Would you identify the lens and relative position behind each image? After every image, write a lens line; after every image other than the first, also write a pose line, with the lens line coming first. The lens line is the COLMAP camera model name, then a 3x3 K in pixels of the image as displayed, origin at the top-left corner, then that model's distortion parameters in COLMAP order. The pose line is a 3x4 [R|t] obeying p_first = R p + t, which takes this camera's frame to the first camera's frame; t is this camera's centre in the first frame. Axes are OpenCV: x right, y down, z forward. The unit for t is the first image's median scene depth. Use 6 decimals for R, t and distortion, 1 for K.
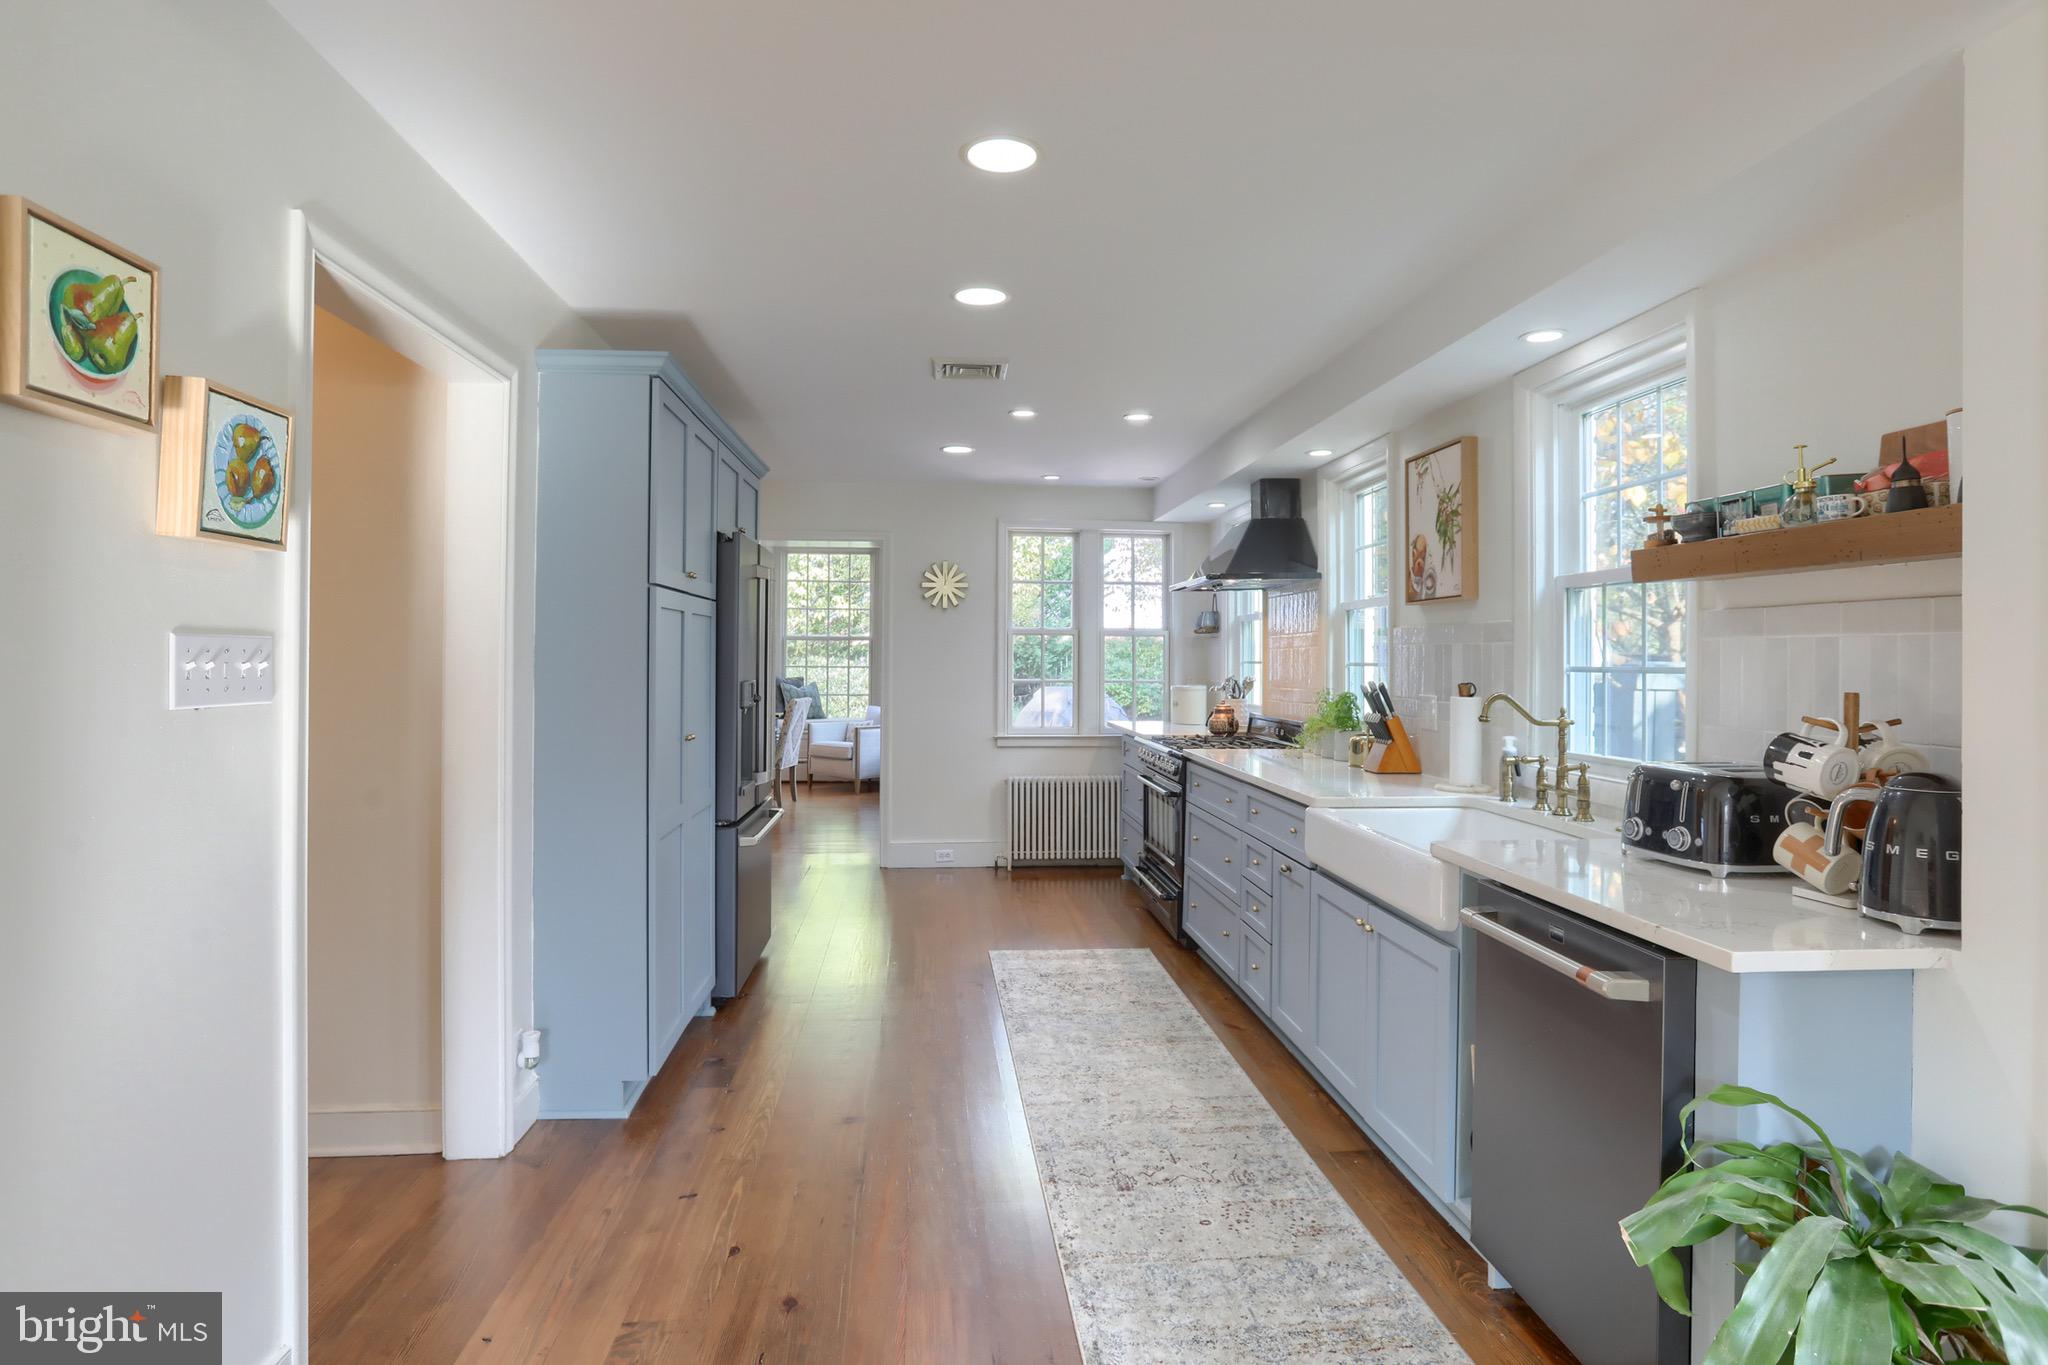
lens RADIAL K [[1131.0, 0, 1020.4], [0, 1131.0, 658.0], [0, 0, 1]] dist [0.000258, 0.000019]
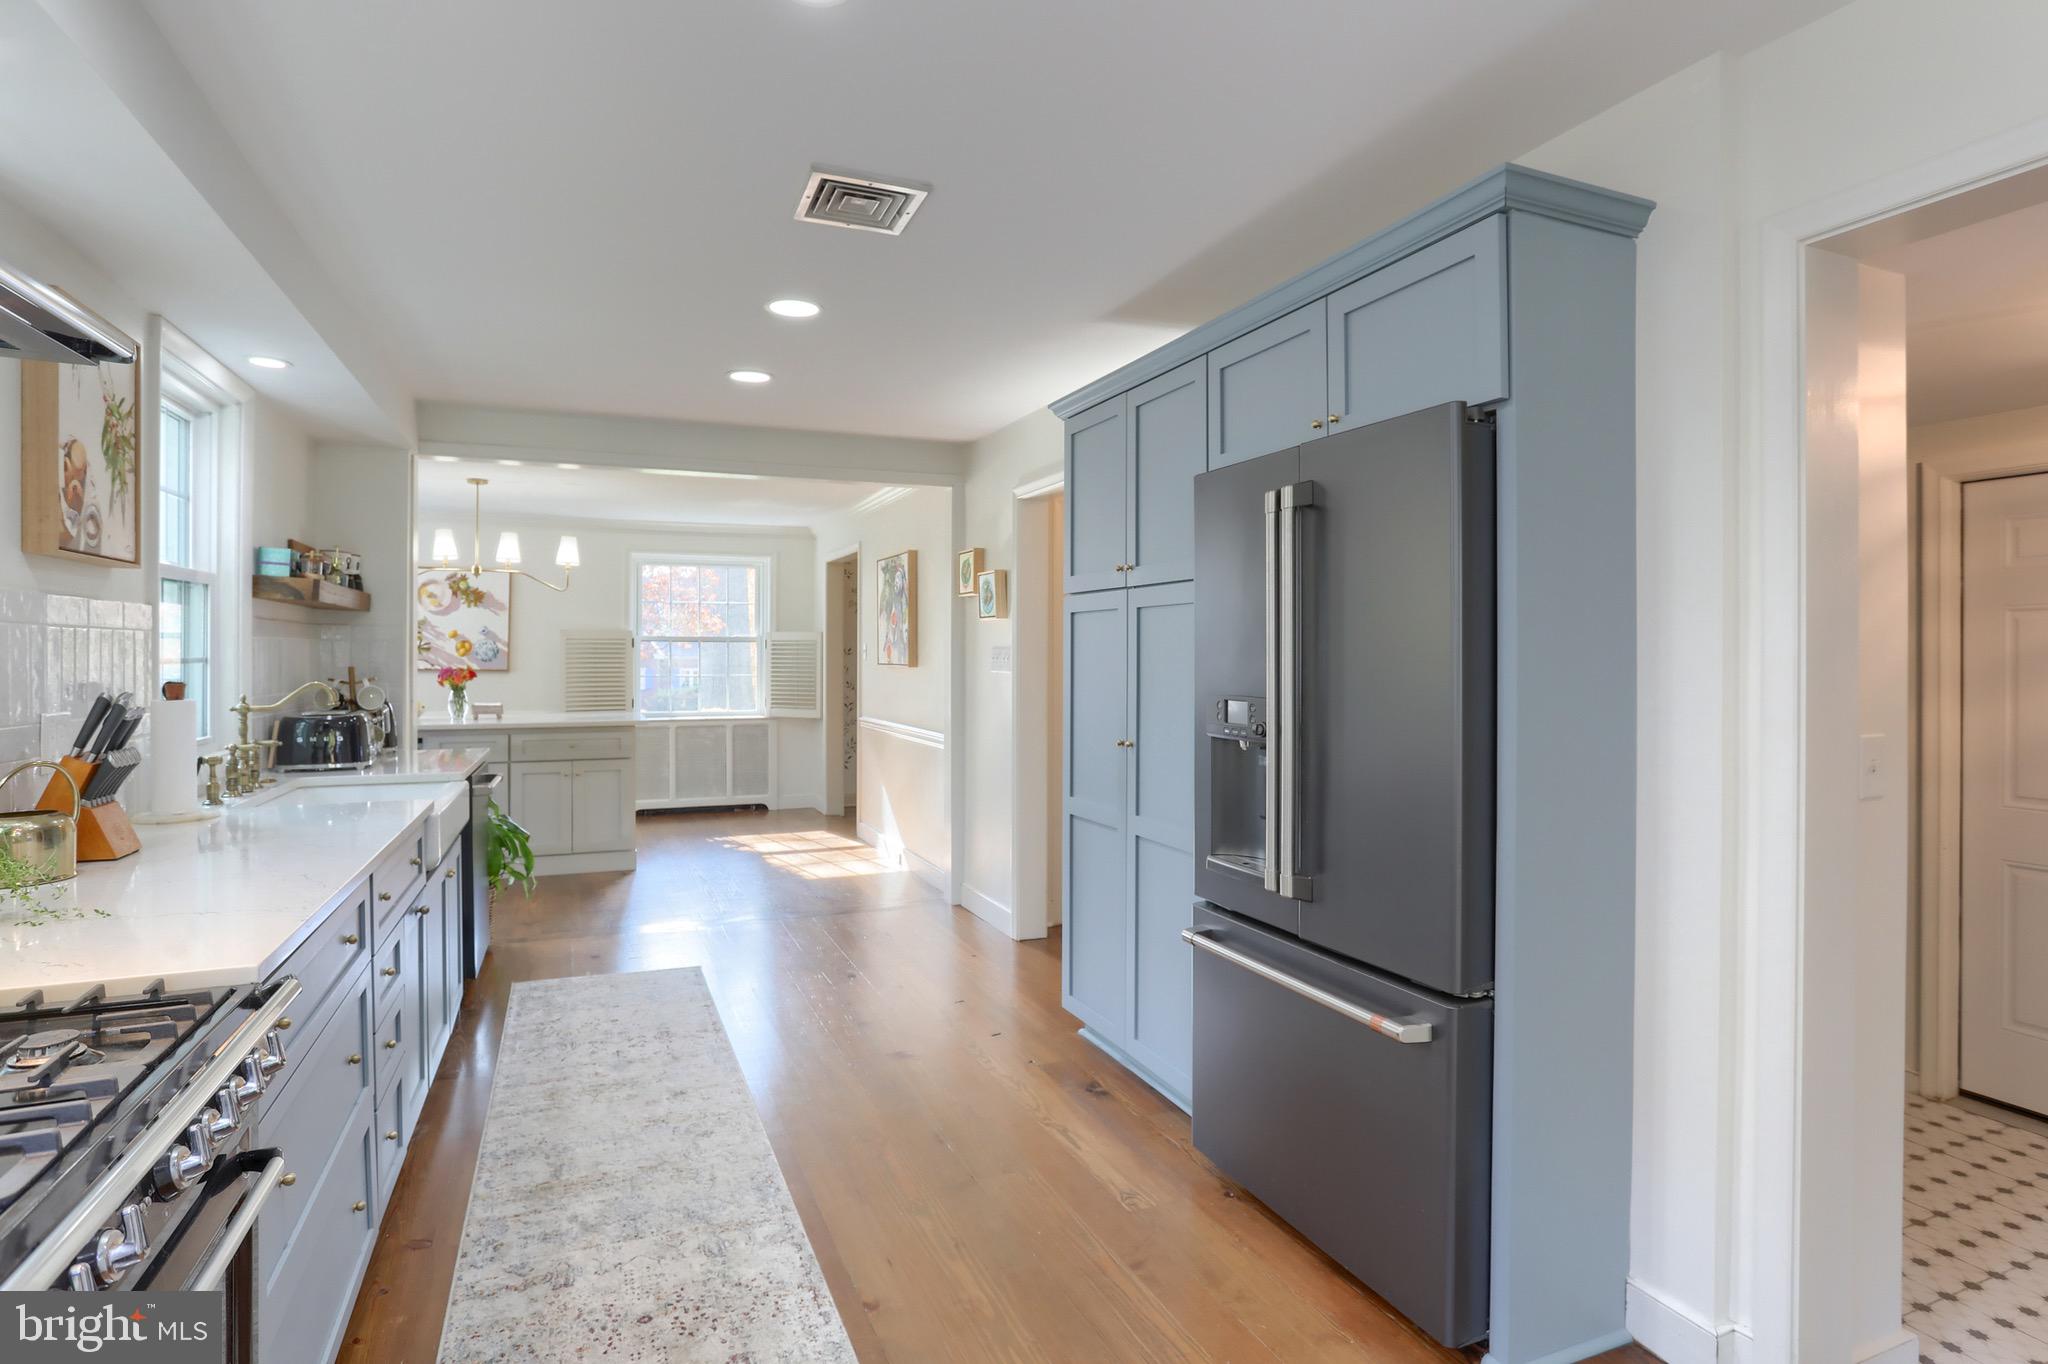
lens RADIAL K [[1048.1, 0, 1020.7], [0, 1048.1, 657.1], [0, 0, 1]] dist [-0.001039, -0.000066]
pose [[-0.951563, -0.003866, -0.307429, 0.067590], [-0.004748, 0.999986, 0.002120, 0.000949], [0.307416, 0.003477, -0.951569, 2.138020]]
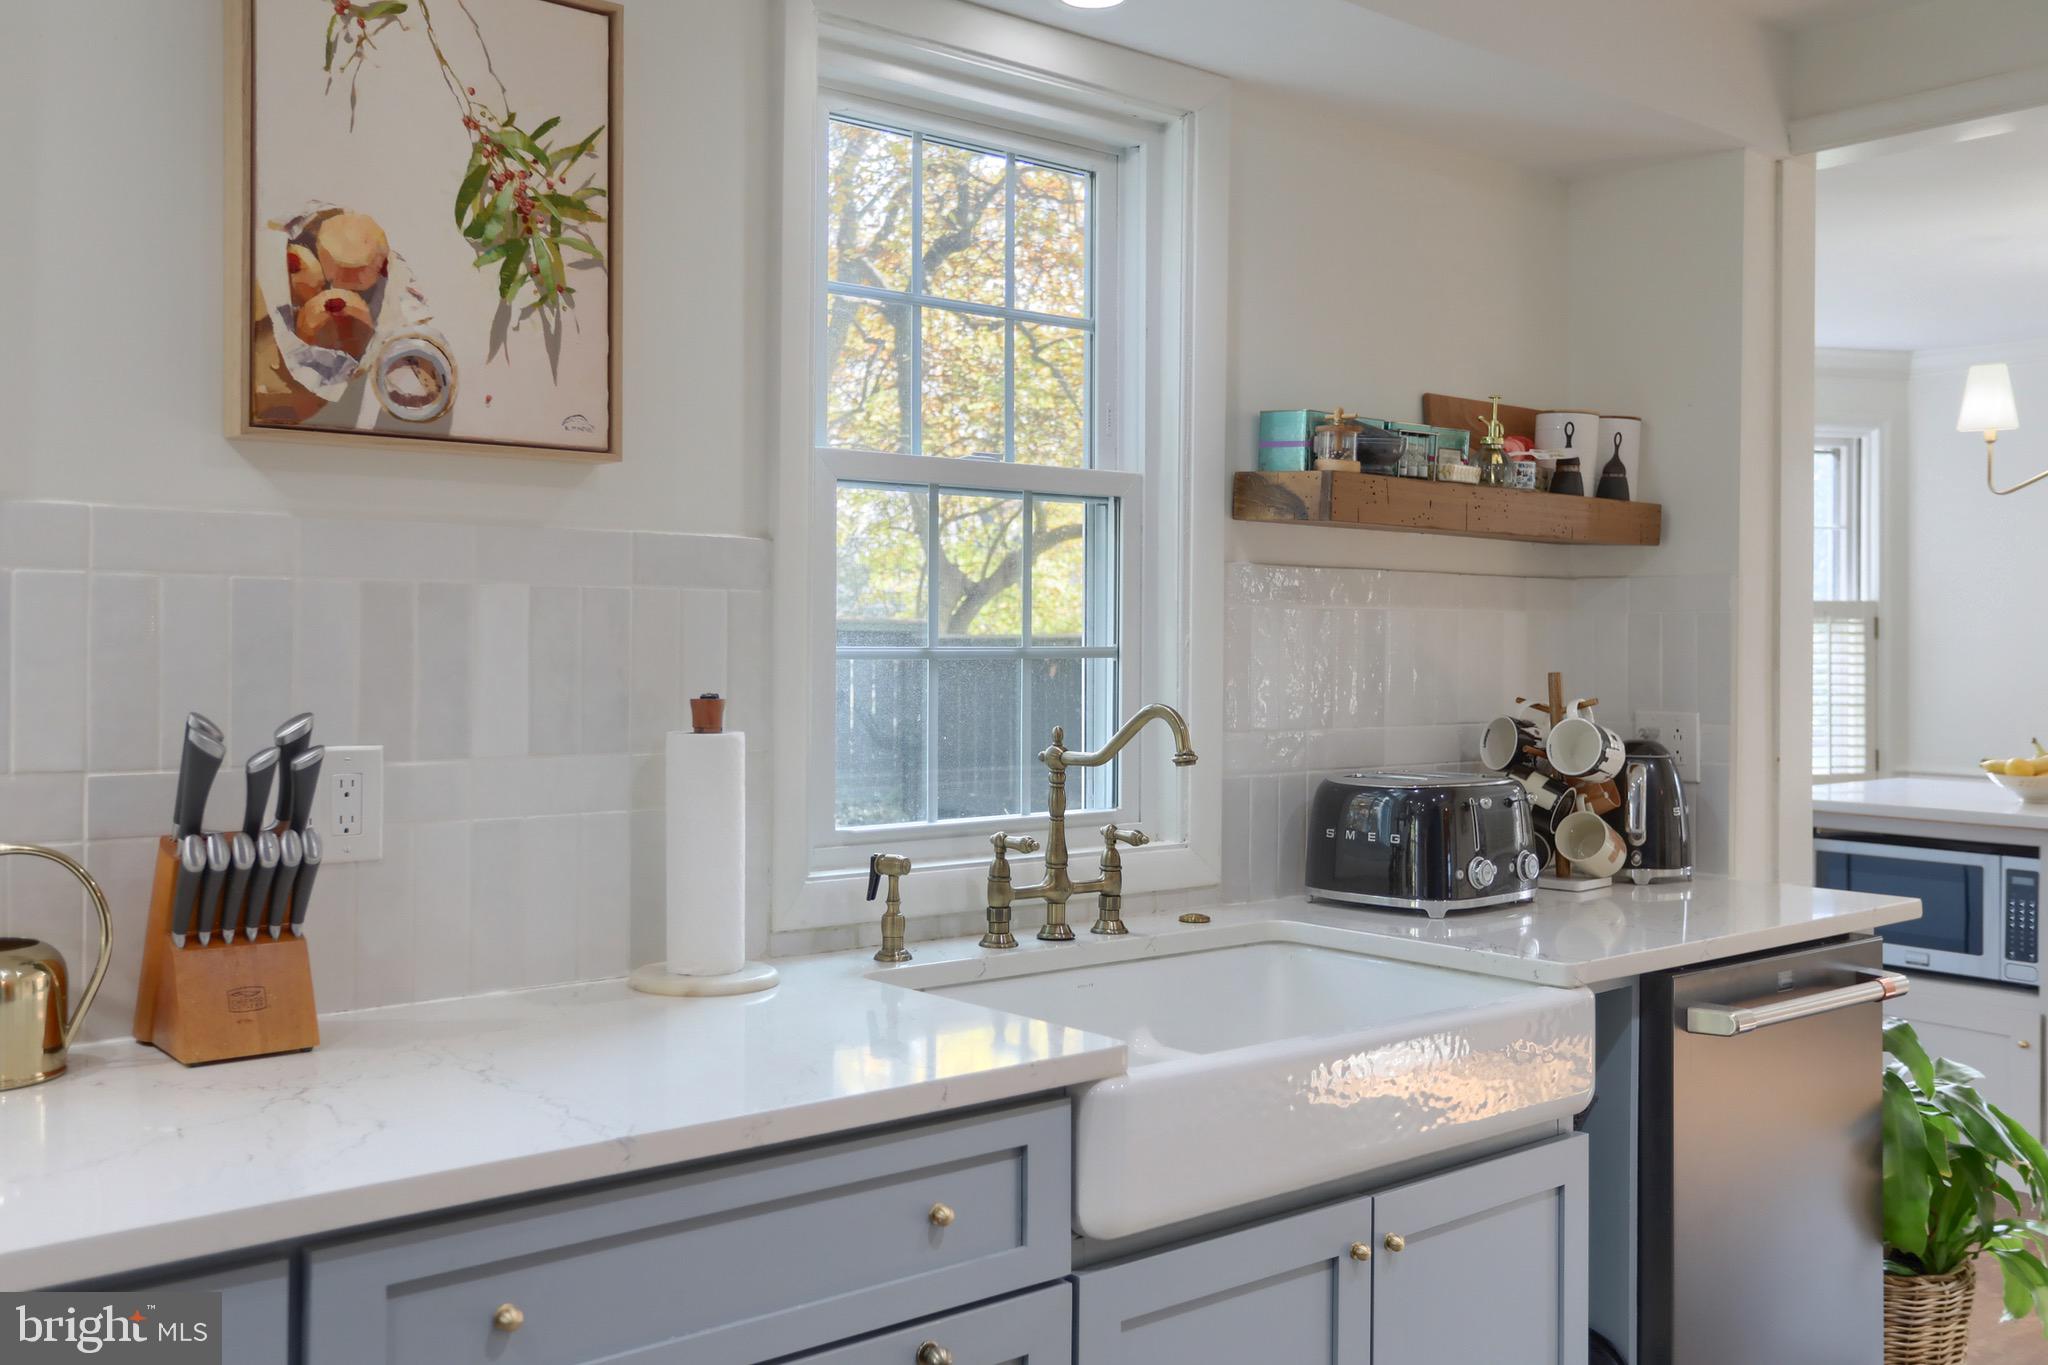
lens RADIAL K [[1881.6, 0, 1023.4], [0, 1881.6, 648.3], [0, 0, 1]] dist [-0.008523, -0.005200]
pose [[-0.584542, -0.007847, 0.811326, -0.197096], [-0.007601, 0.999962, 0.004195, 0.004083], [-0.811328, -0.003715, -0.584579, 1.463685]]
